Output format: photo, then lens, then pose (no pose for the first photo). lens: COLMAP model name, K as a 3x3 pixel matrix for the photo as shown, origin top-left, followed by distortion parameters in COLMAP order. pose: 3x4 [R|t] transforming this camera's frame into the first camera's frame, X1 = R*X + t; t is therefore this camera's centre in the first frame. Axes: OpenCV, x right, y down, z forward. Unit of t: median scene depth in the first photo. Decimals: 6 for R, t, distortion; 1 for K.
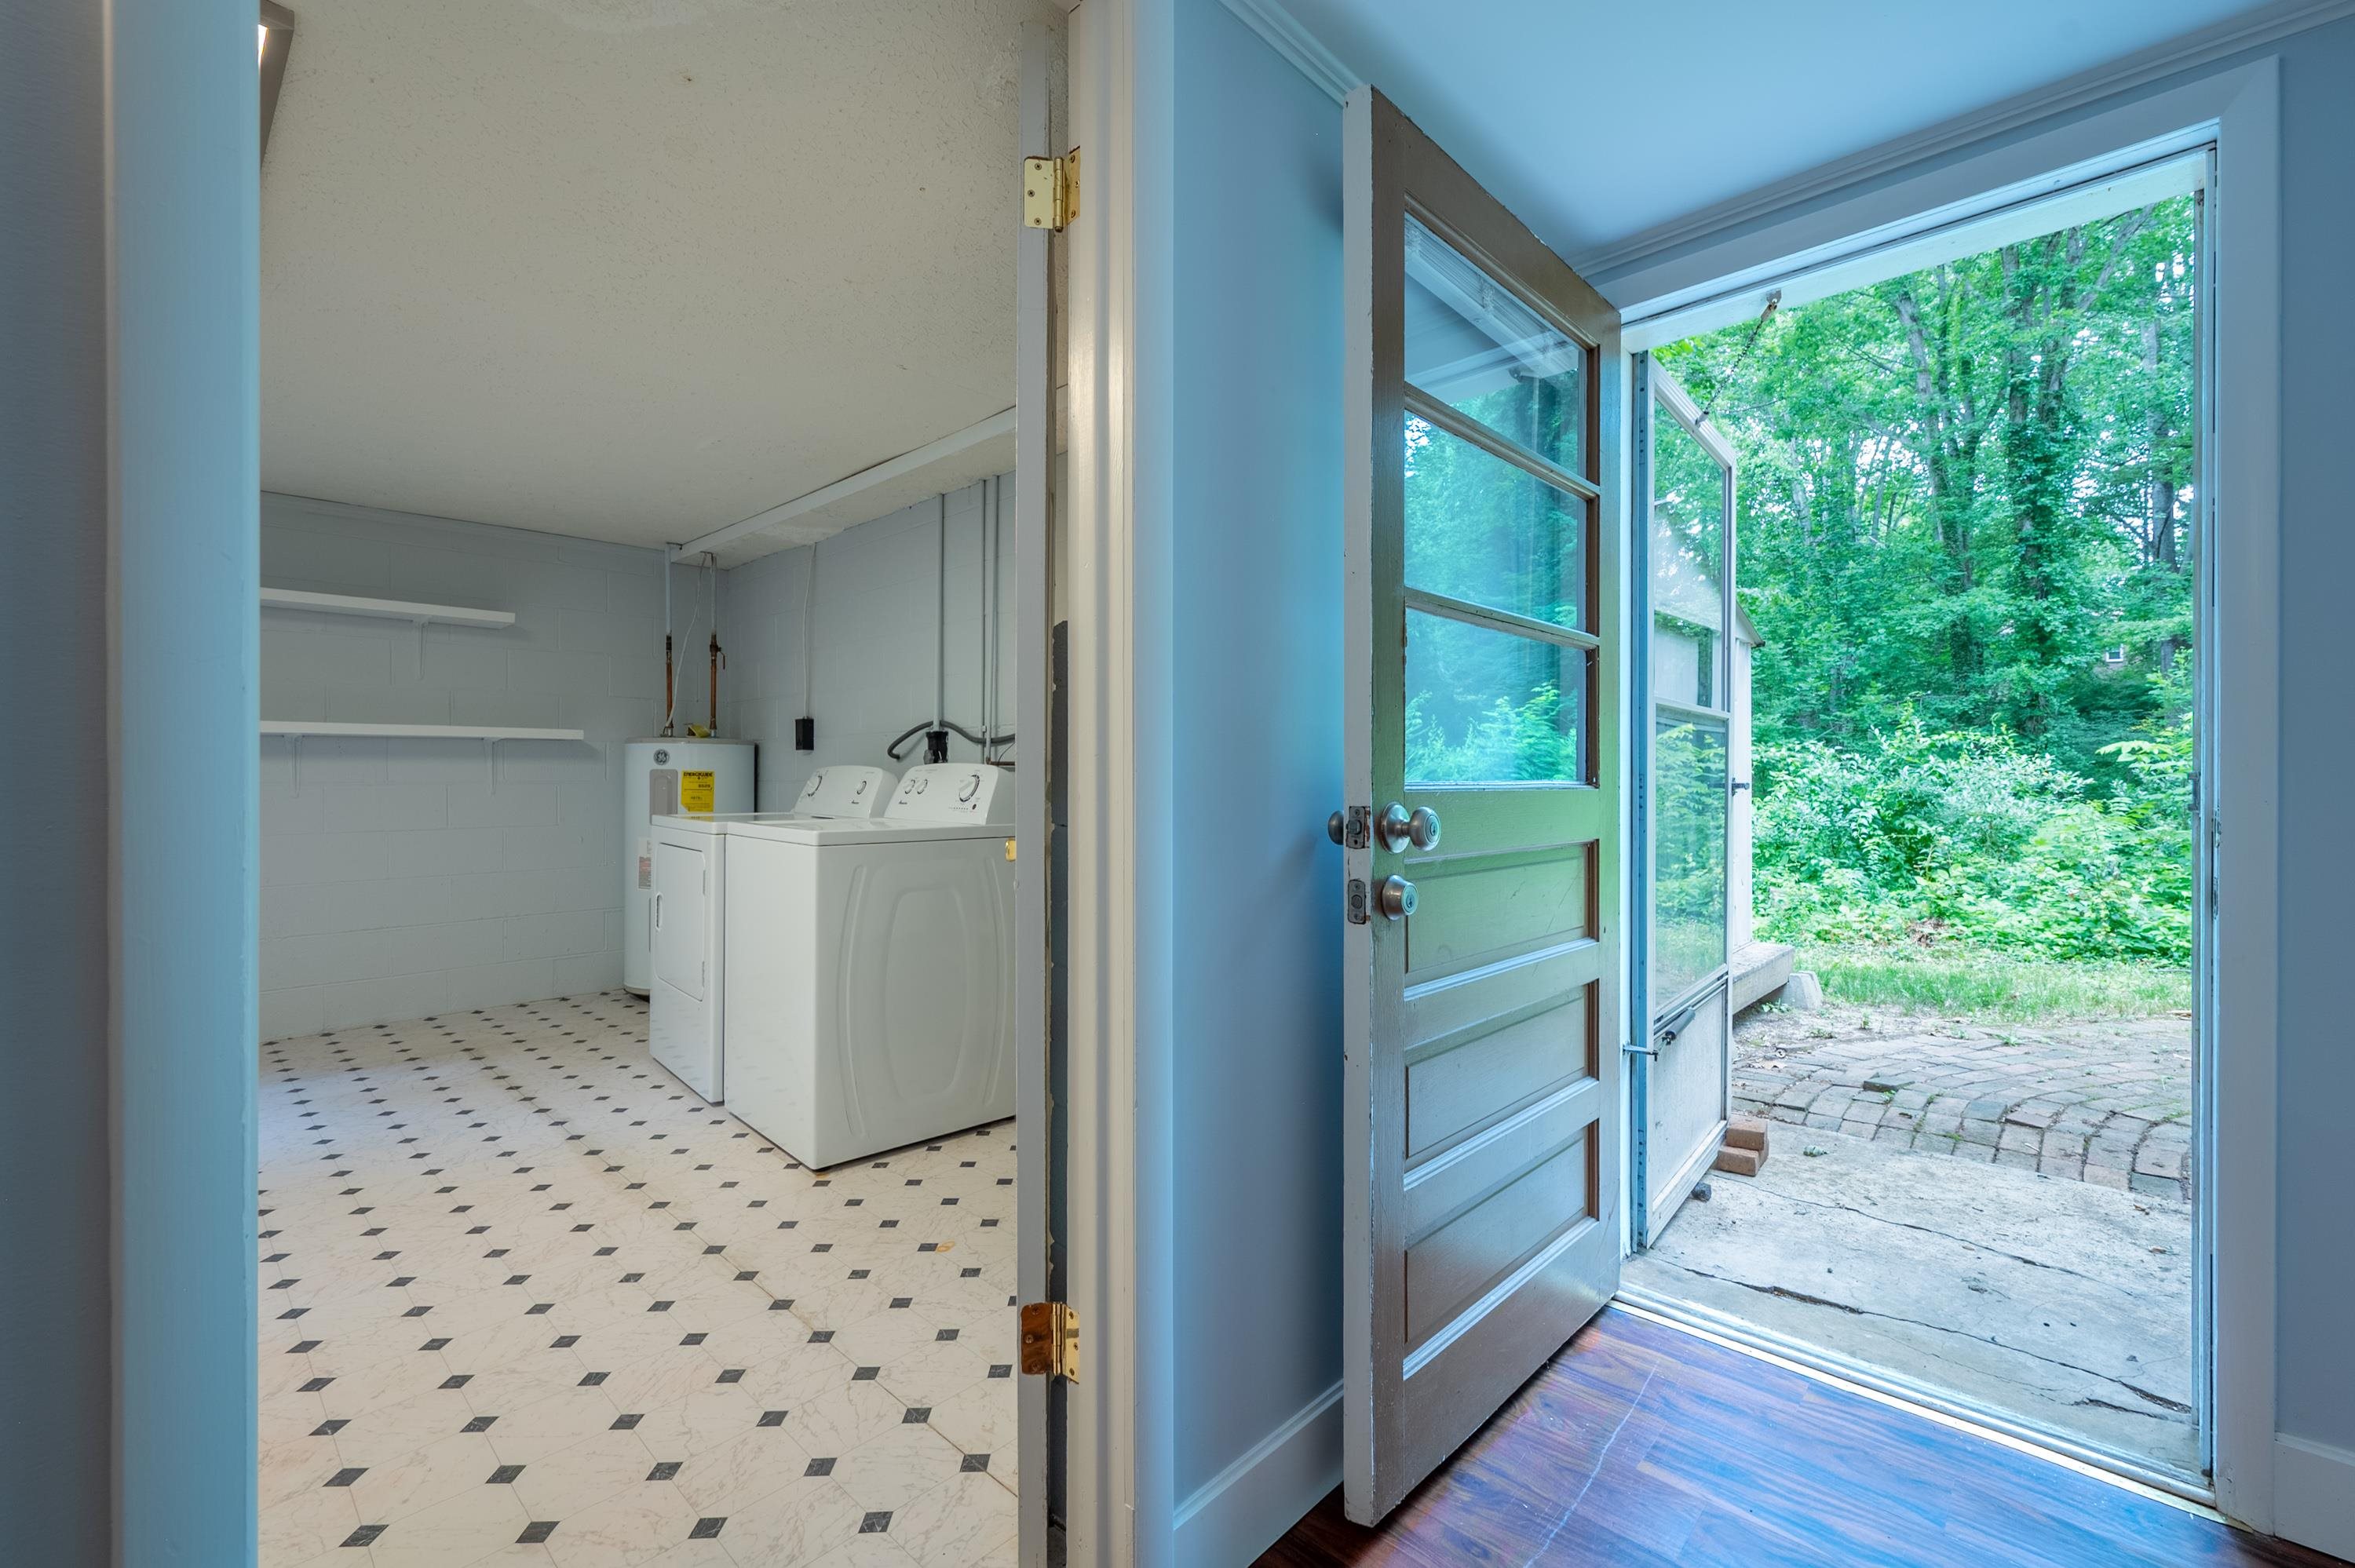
lens RADIAL K [[989.8, 0, 1195.9], [0, 989.8, 774.4], [0, 0, 1]] dist [0.002552, -0.000036]
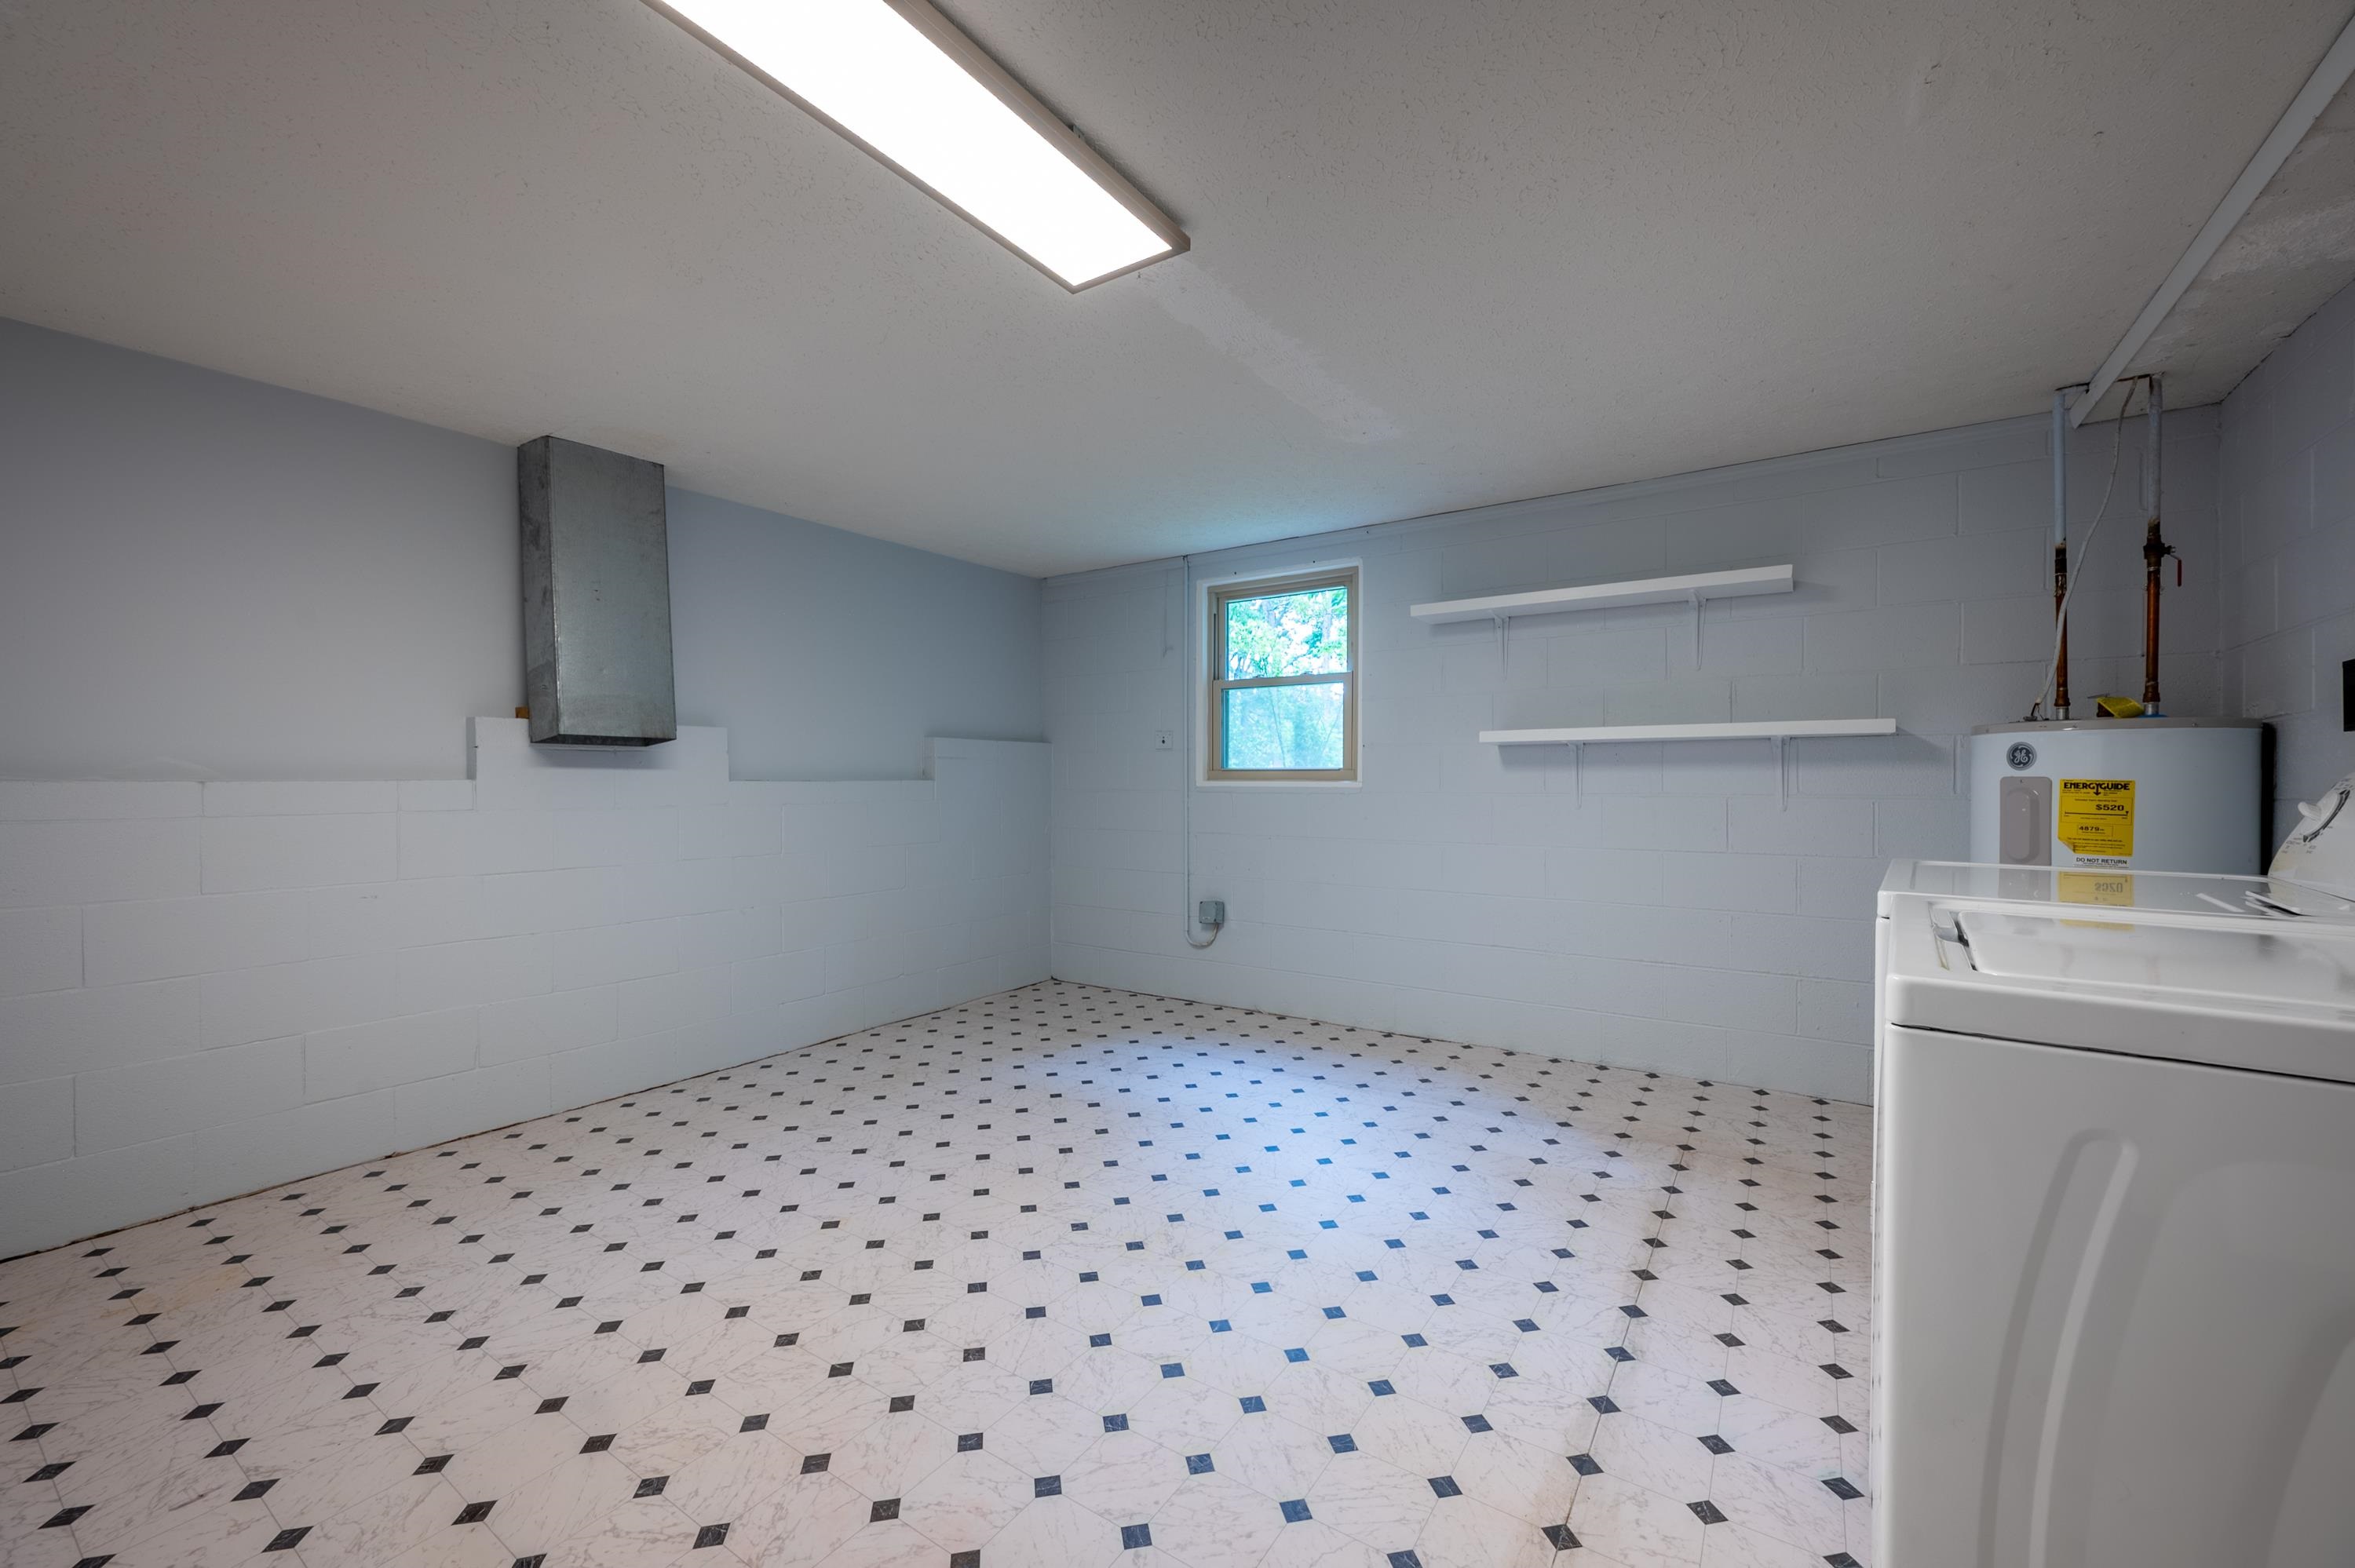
lens RADIAL K [[929.3, 0, 1183.6], [0, 929.3, 779.1], [0, 0, 1]] dist [0.001153, 0.000015]
pose [[0.156173, -0.001988, -0.987728, -0.075995], [-0.000497, 0.999998, -0.002091, -0.002553], [0.987730, 0.000818, 0.156172, 0.428005]]
